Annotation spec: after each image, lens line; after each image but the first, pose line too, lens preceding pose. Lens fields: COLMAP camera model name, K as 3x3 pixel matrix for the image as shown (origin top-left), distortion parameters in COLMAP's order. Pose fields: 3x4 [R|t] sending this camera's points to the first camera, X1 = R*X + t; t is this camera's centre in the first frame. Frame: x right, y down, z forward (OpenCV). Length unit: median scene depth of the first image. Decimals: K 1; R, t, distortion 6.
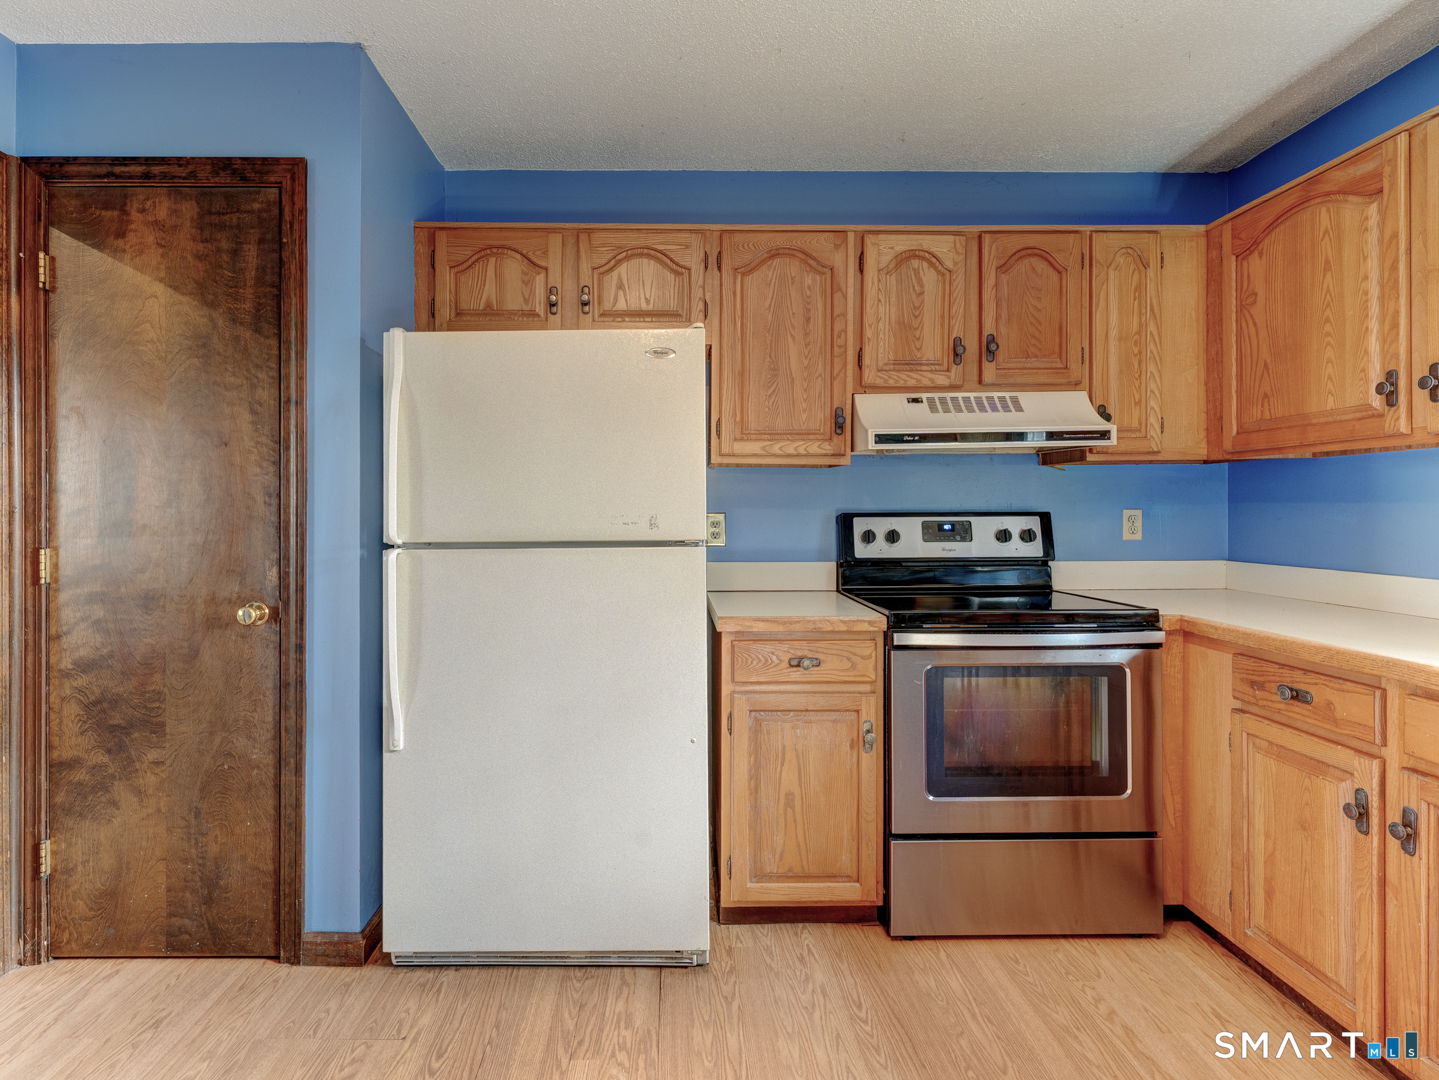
lens RADIAL K [[727.0, 0, 687.0], [0, 727.0, 516.2], [0, 0, 1]] dist [0.011076, -0.006183]
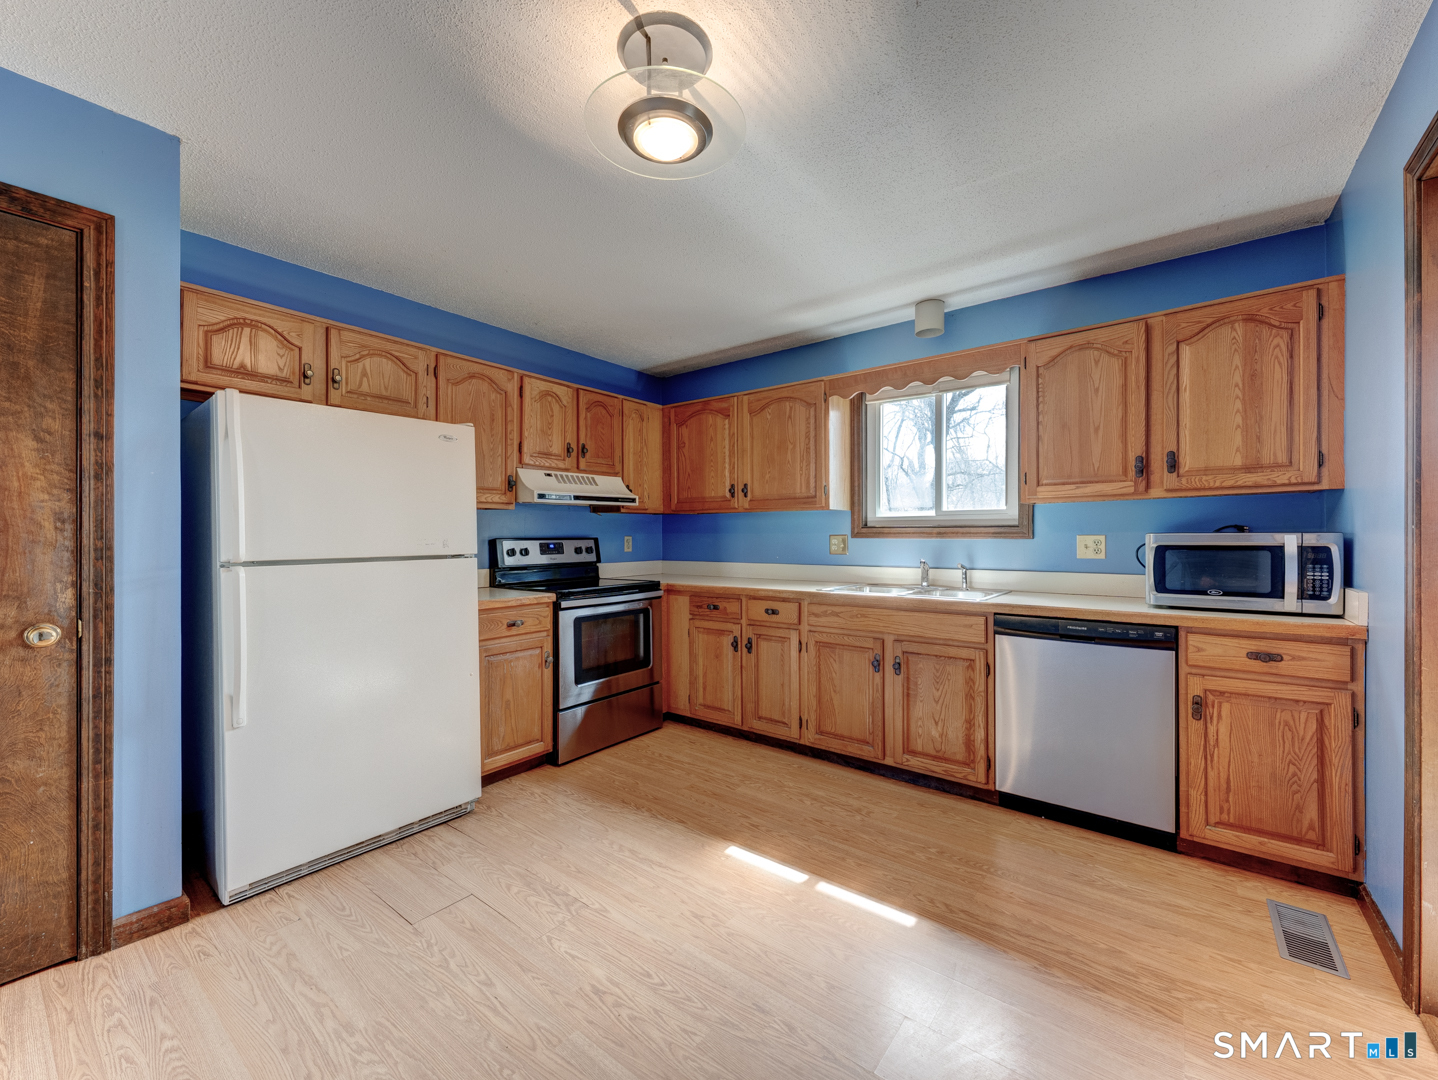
lens RADIAL K [[573.6, 0, 728.2], [0, 573.6, 545.4], [0, 0, 1]] dist [0.002911, -0.000613]
pose [[0.621445, -0.011406, 0.783375, -0.616789], [0.008564, 0.999933, 0.007765, 0.008028], [-0.783411, 0.001884, 0.621501, -0.260583]]
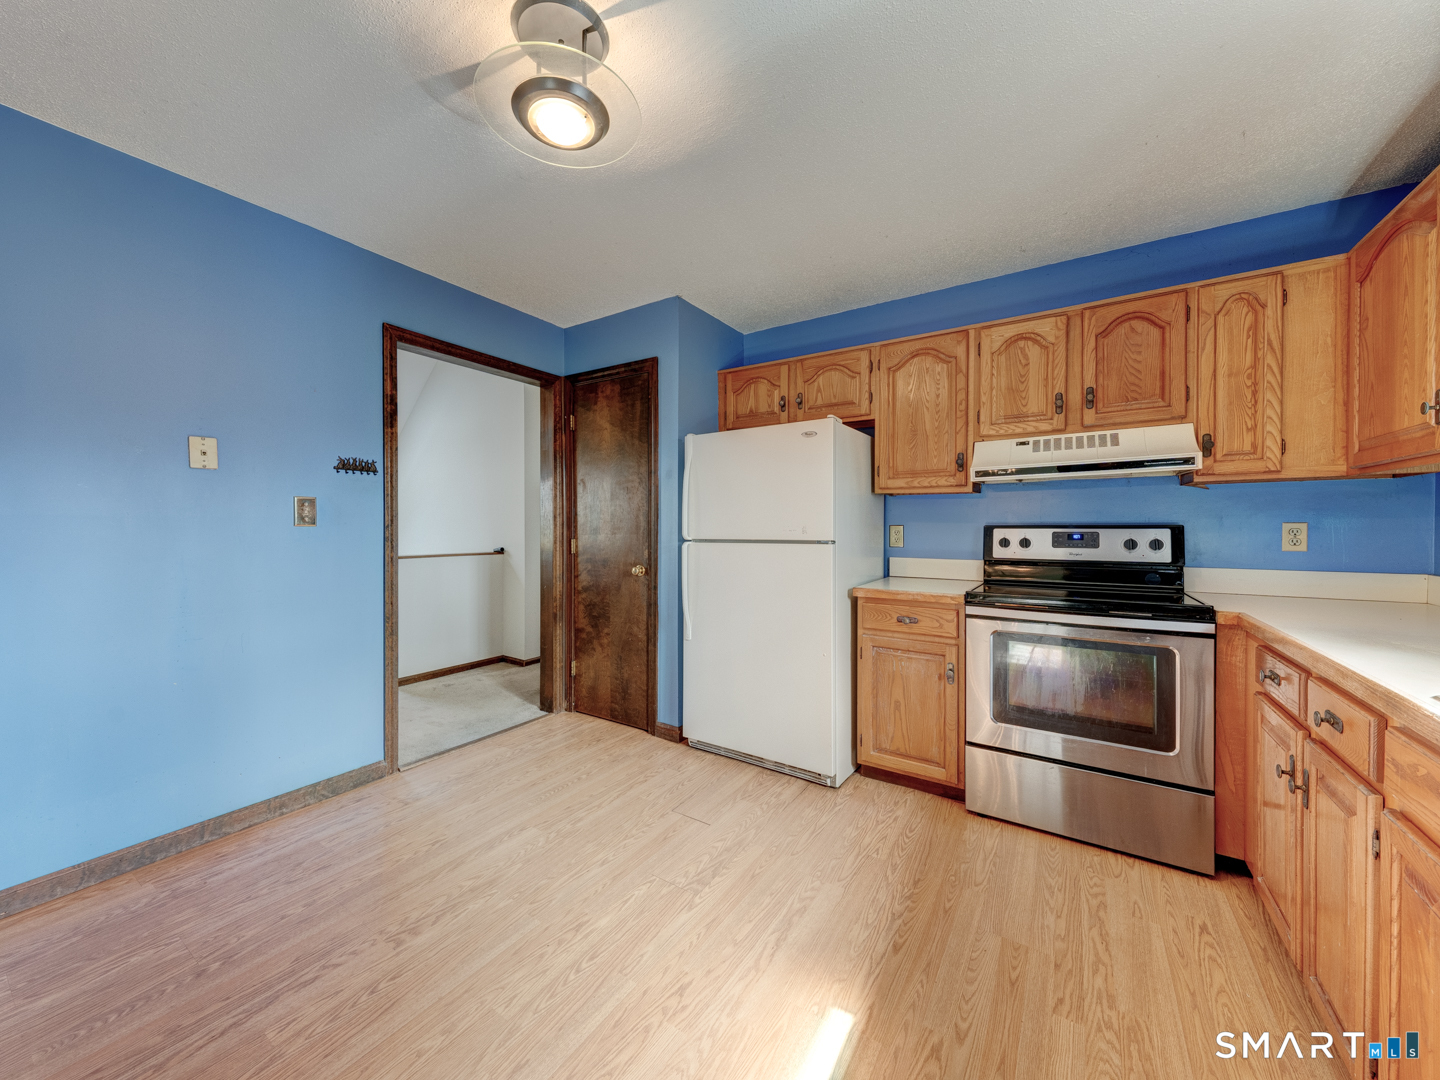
lens RADIAL K [[544.7, 0, 713.7], [0, 544.7, 535.5], [0, 0, 1]] dist [0.019480, -0.000738]
pose [[0.829740, 0.013909, -0.557978, 0.488693], [-0.005997, 0.999854, 0.016006, 0.001874], [0.558119, -0.009935, 0.829702, -0.220215]]
